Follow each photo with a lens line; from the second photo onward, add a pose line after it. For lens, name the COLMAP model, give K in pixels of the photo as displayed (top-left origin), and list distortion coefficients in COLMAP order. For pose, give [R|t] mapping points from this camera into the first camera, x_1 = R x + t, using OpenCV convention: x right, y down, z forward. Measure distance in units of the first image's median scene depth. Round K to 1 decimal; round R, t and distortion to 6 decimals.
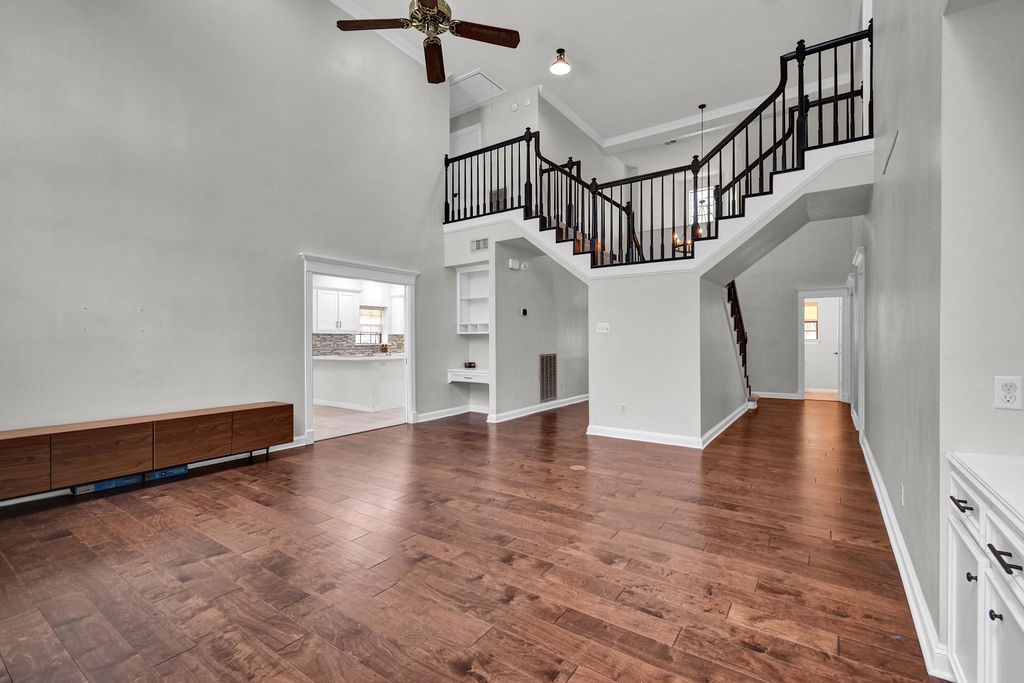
lens RADIAL K [[447.3, 0, 510.2], [0, 447.3, 338.1], [0, 0, 1]] dist [0.005154, -0.000128]
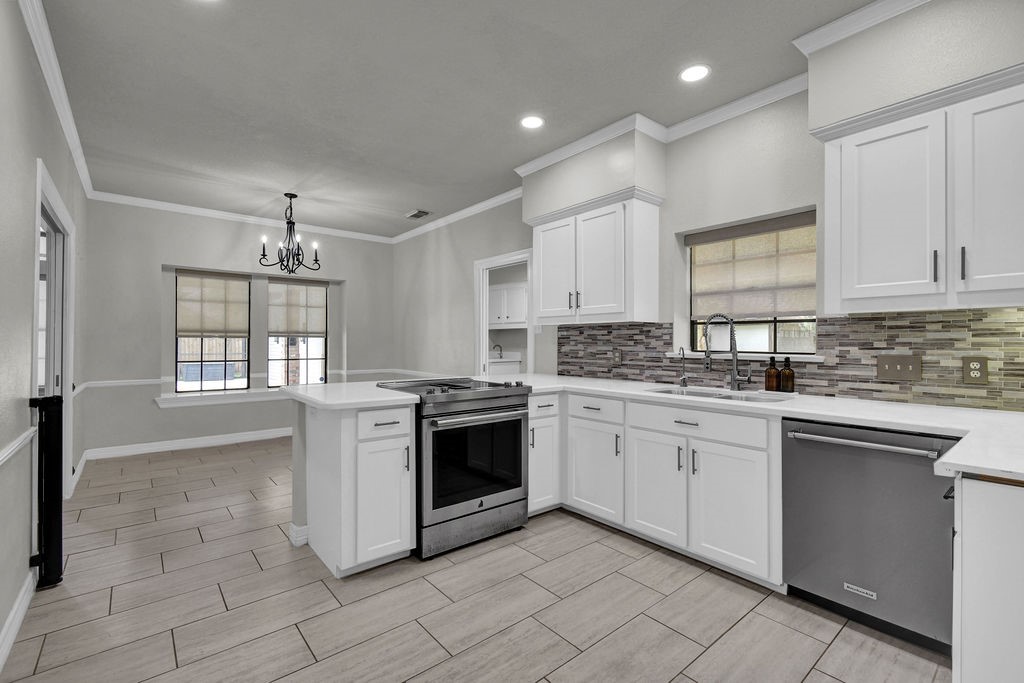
lens RADIAL K [[457.2, 0, 495.4], [0, 457.2, 339.4], [0, 0, 1]] dist [0.011594, -0.000118]
pose [[-0.278545, -0.002876, -0.960419, 0.010770], [0.000131, 0.999995, -0.003032, 0.003998], [0.960423, -0.000970, -0.278543, 0.922973]]
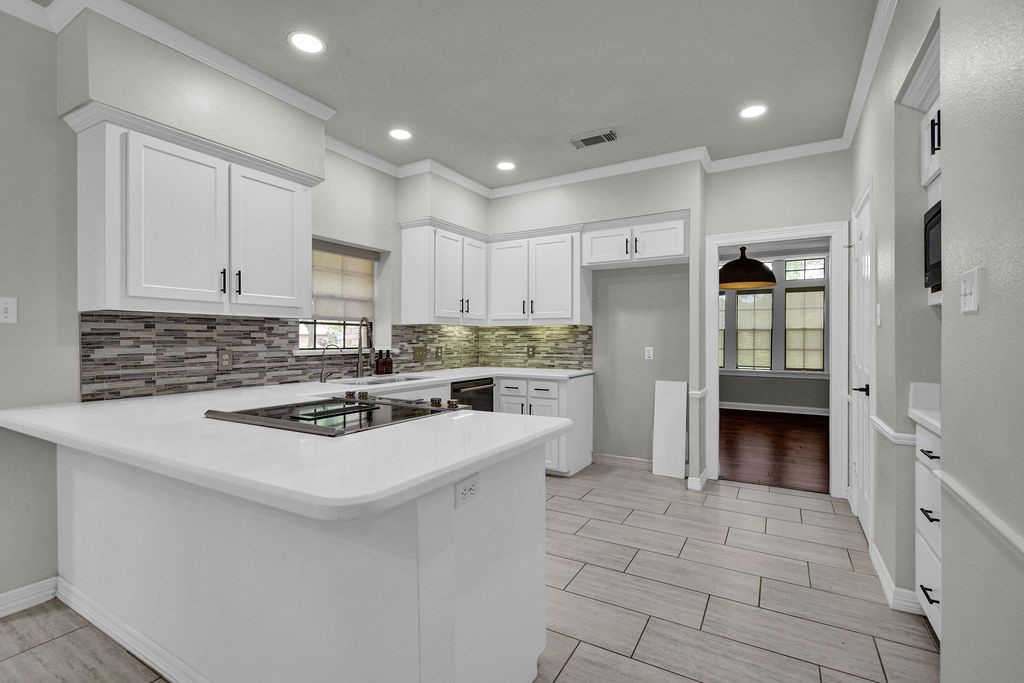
lens RADIAL K [[452.2, 0, 522.2], [0, 452.2, 339.5], [0, 0, 1]] dist [0.012494, -0.006626]
pose [[0.994600, -0.000179, 0.103780, -0.208366], [0.000187, 1.000000, -0.000060, 0.004341], [-0.103780, 0.000079, 0.994600, 0.626112]]
